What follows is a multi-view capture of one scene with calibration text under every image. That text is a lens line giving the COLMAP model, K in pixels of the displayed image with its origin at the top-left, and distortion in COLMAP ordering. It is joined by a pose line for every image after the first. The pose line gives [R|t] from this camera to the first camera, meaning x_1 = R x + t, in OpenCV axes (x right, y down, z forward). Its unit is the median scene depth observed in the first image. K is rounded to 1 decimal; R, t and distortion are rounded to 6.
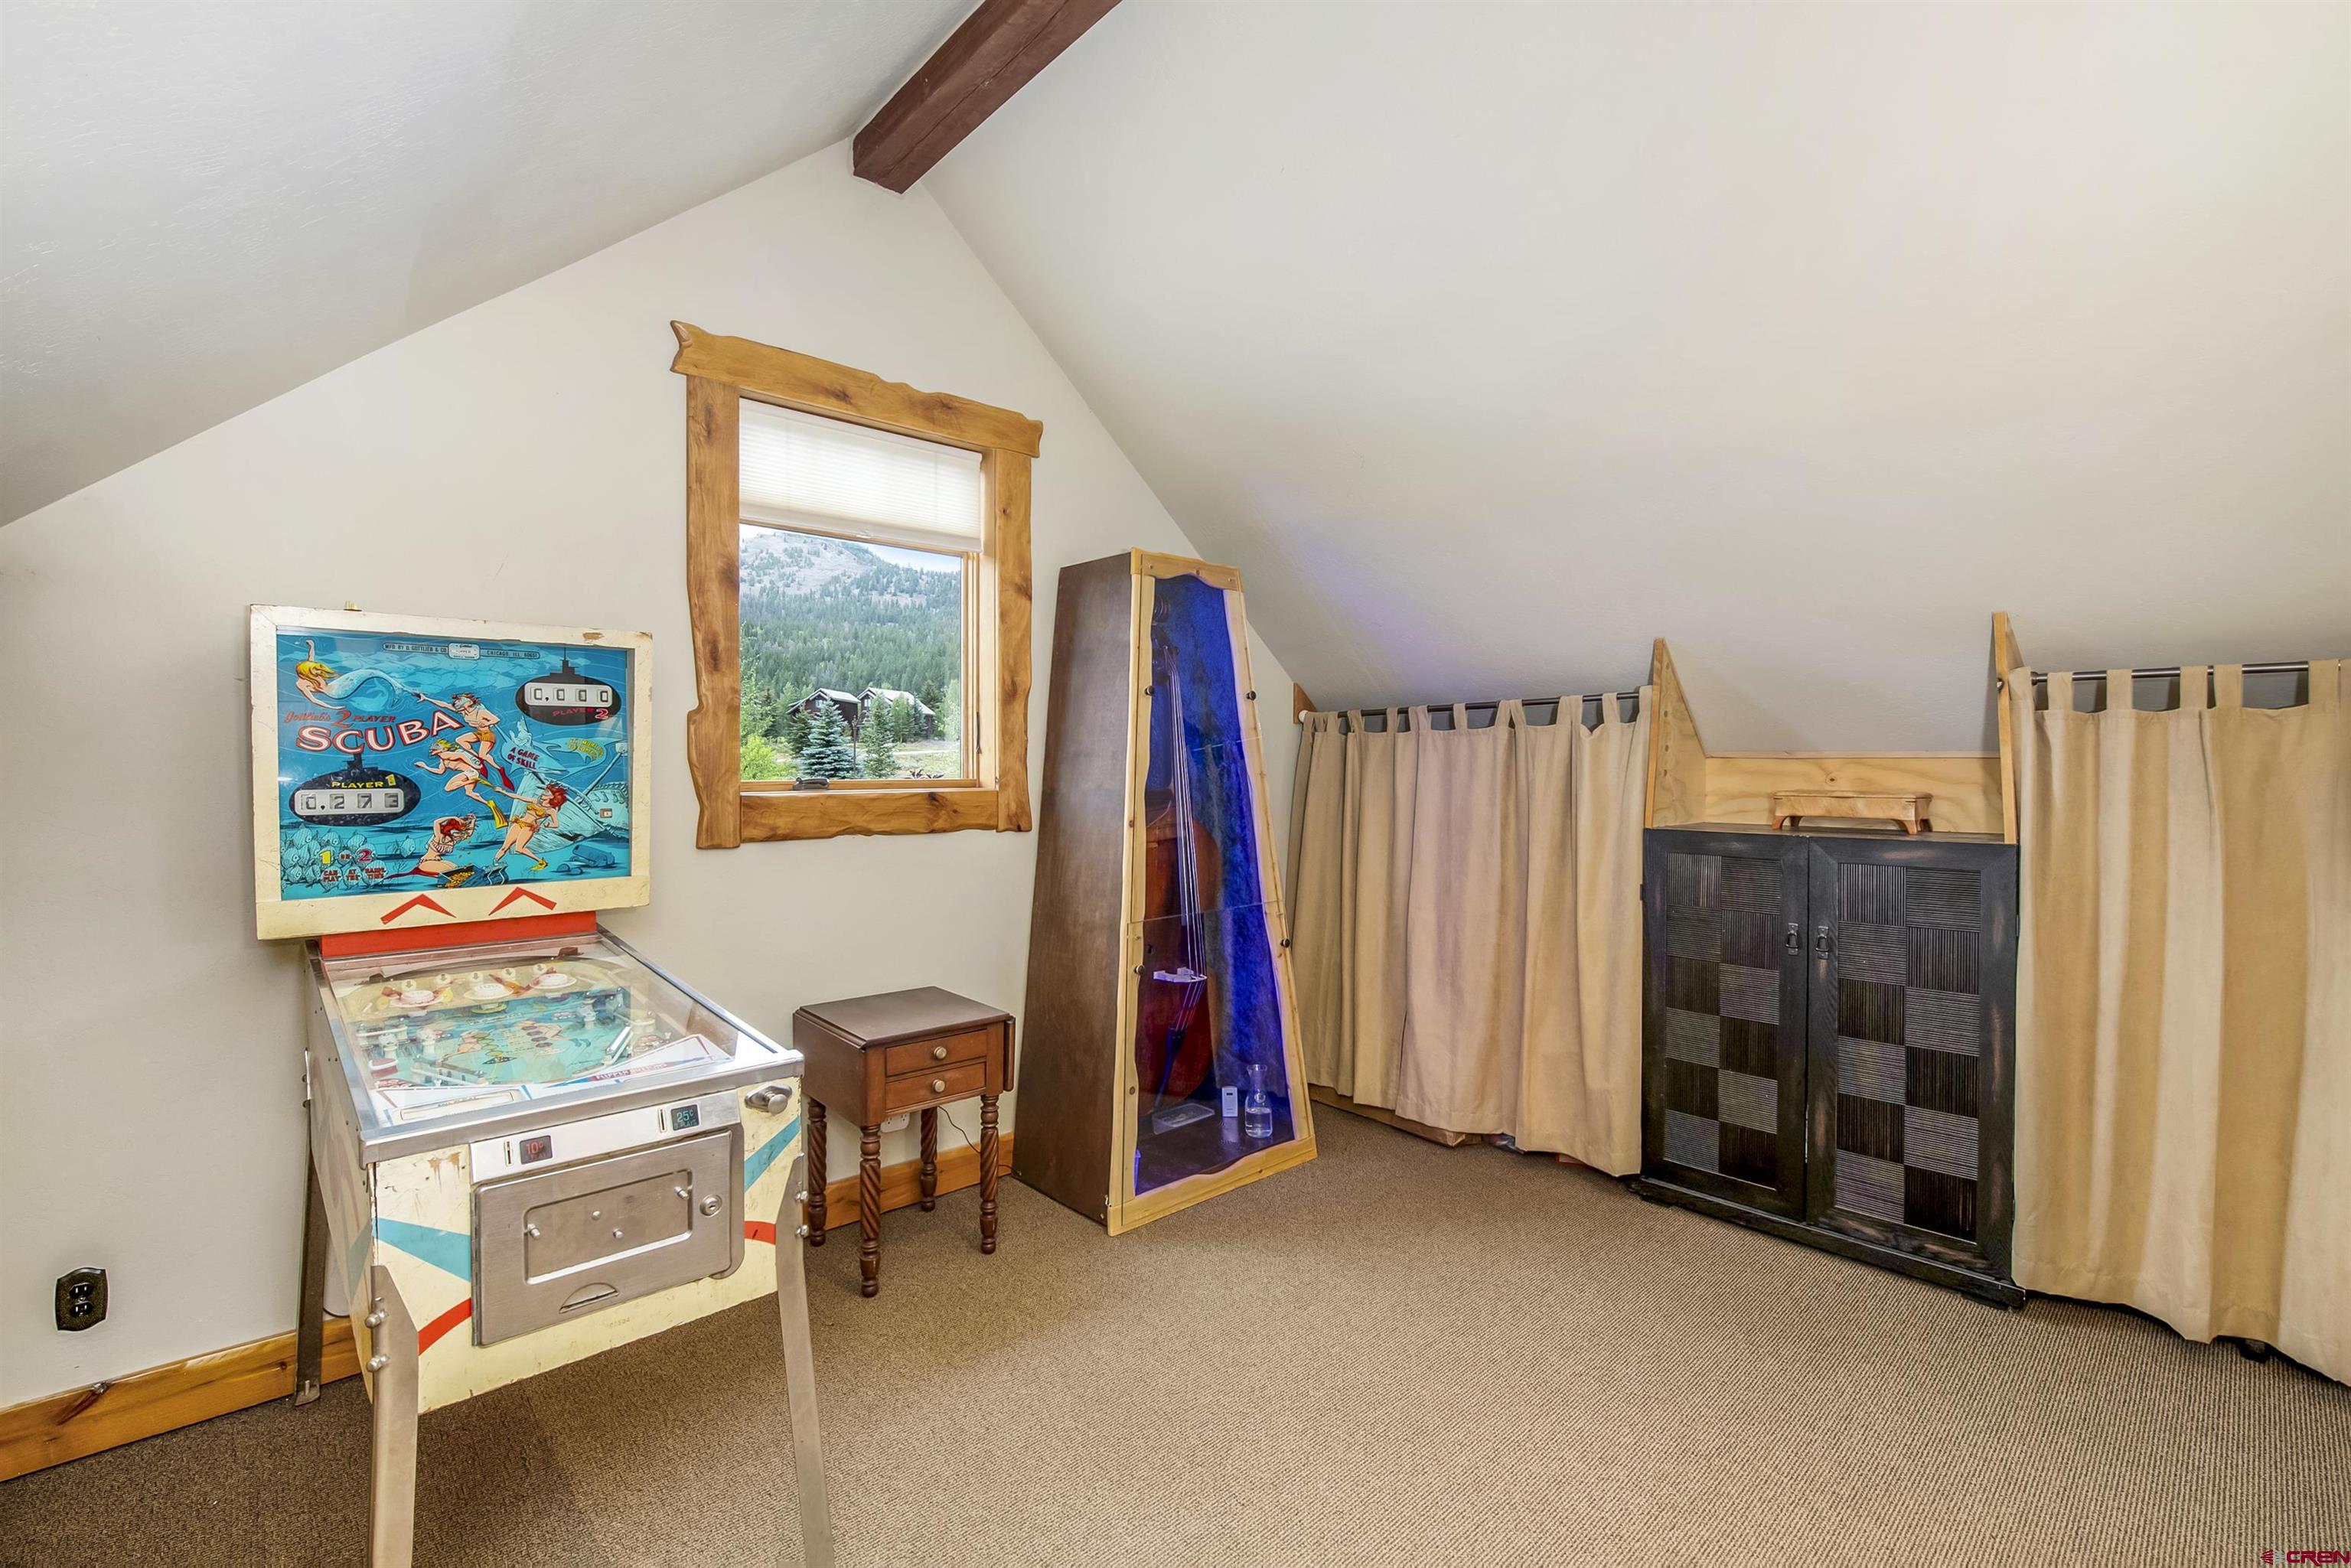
lens RADIAL K [[1035.9, 0, 1170.7], [0, 1035.9, 780.4], [0, 0, 1]] dist [-0.003247, -0.000257]
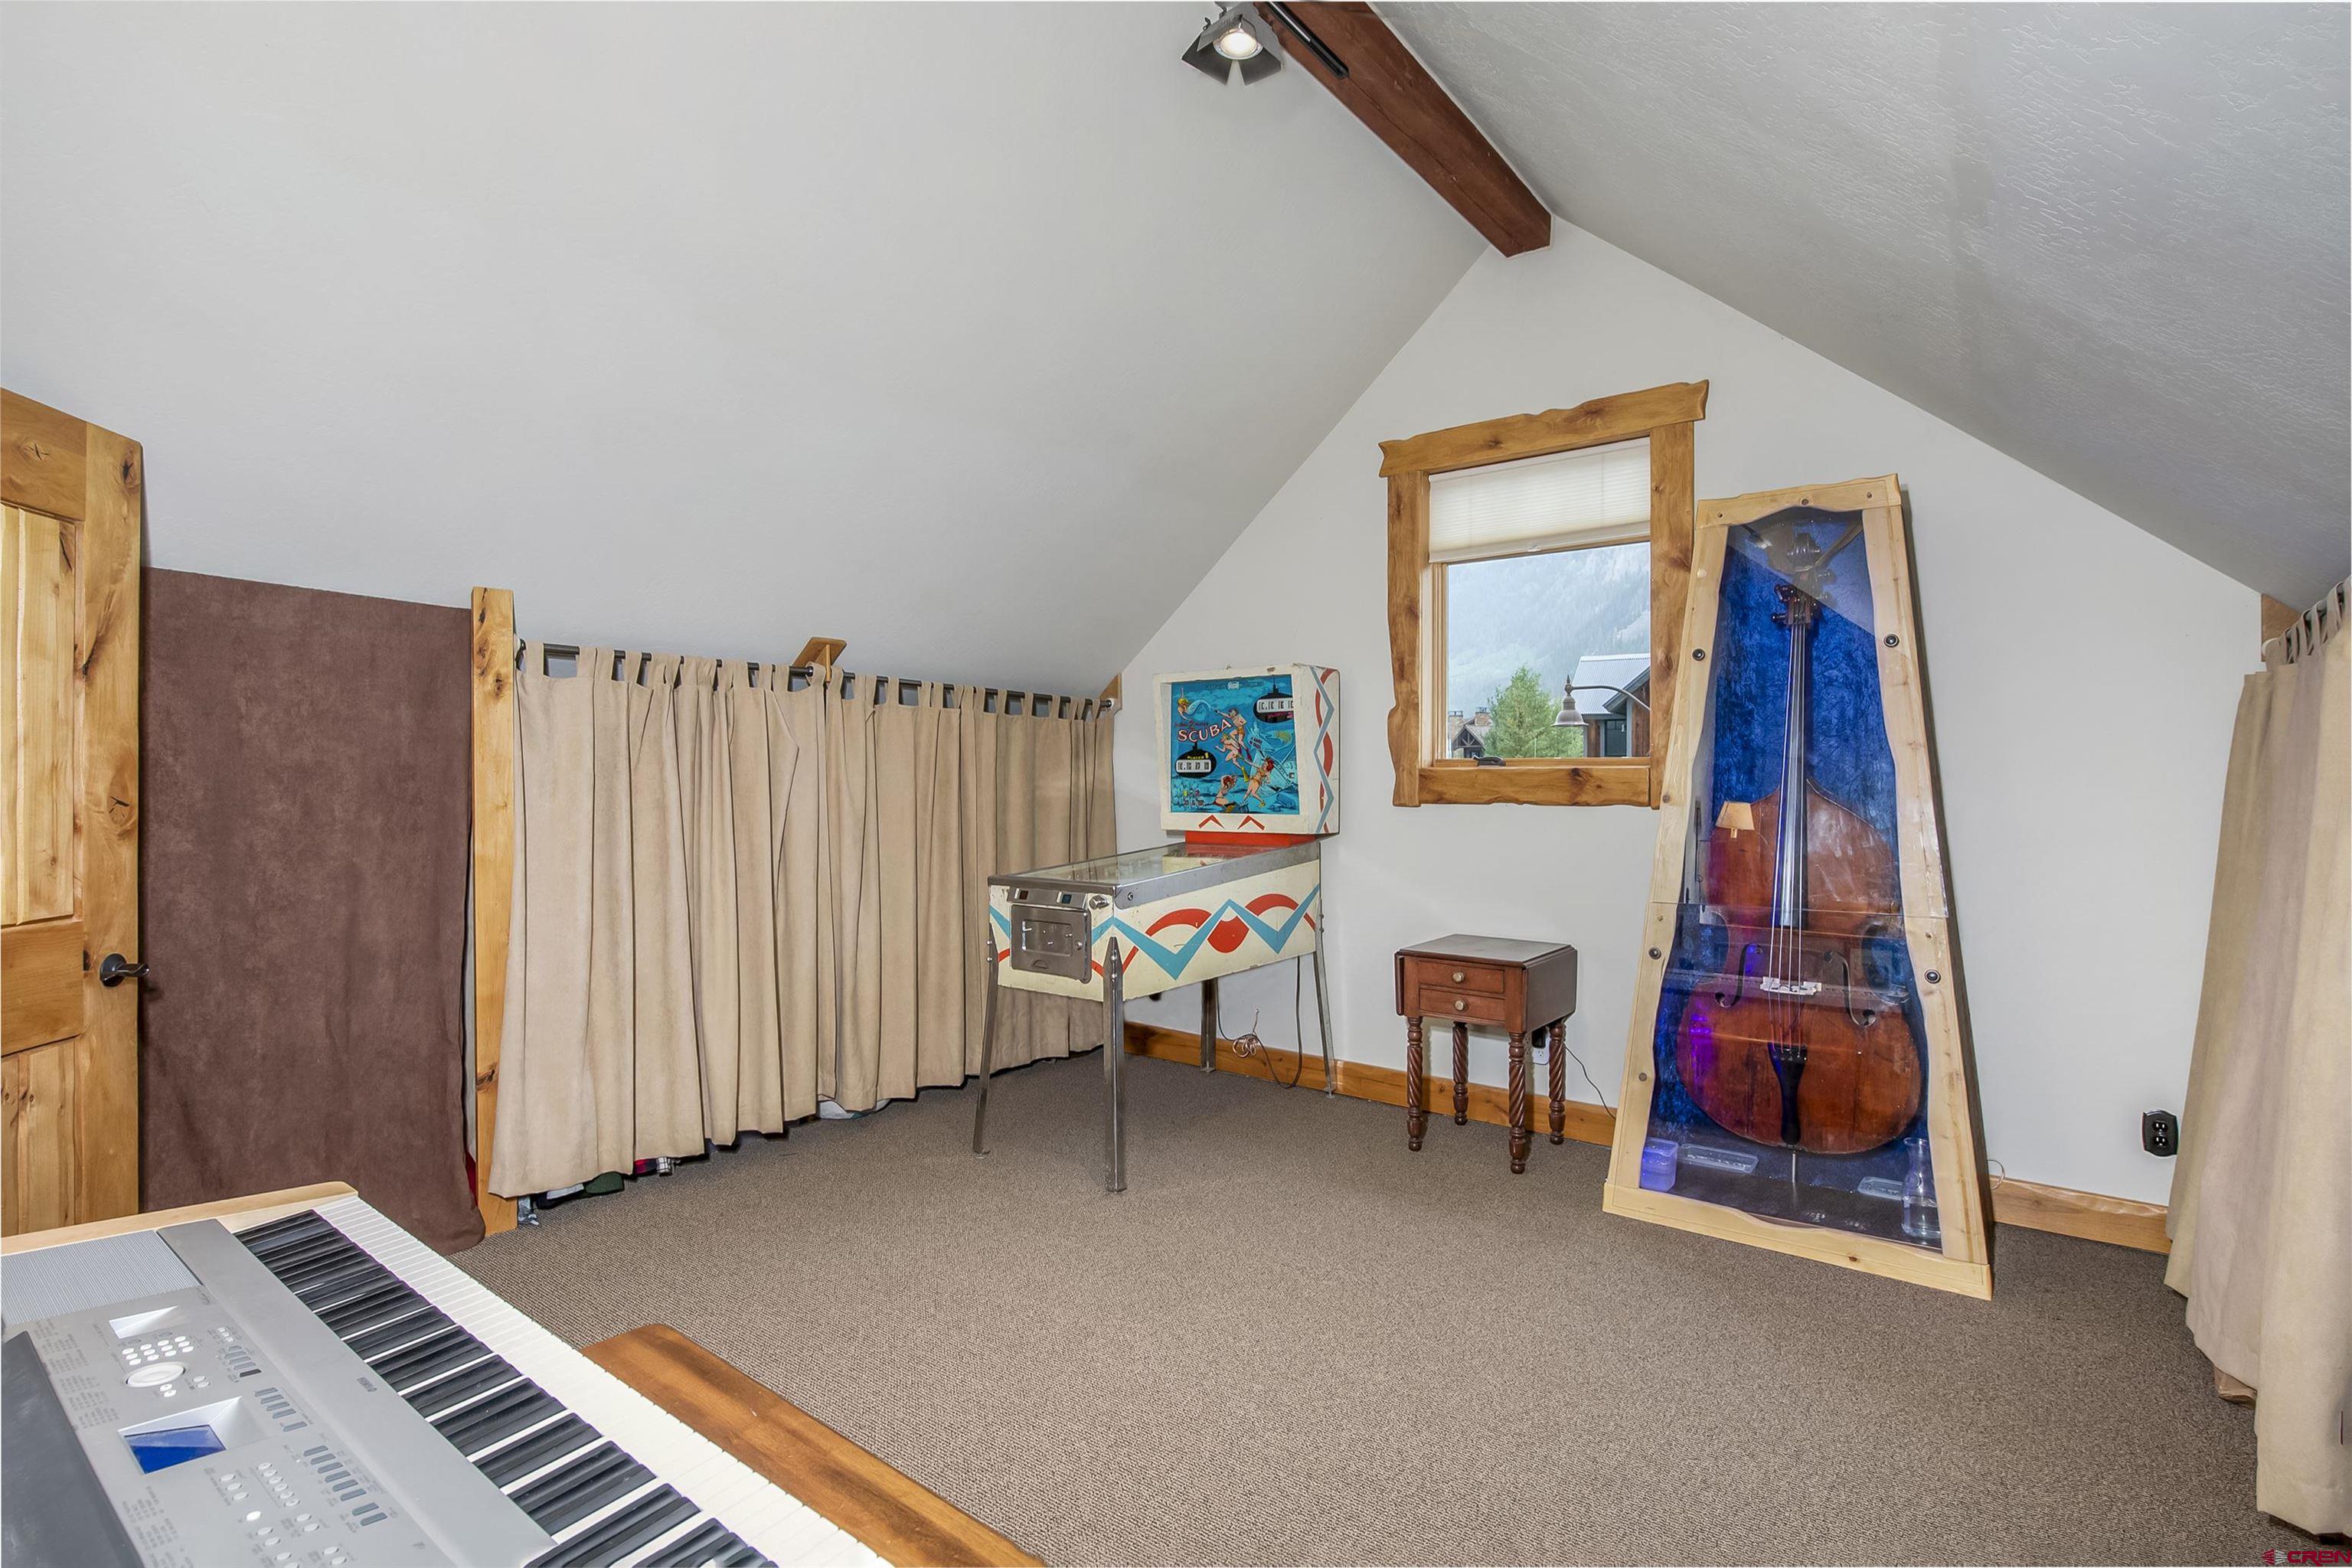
lens RADIAL K [[1216.2, 0, 1172.2], [0, 1216.2, 776.5], [0, 0, 1]] dist [-0.001174, -0.000018]
pose [[0.152646, -0.002699, -0.988277, 1.398345], [-0.017032, 0.999841, -0.005362, 0.049195], [0.988134, 0.017651, 0.152576, 0.543750]]
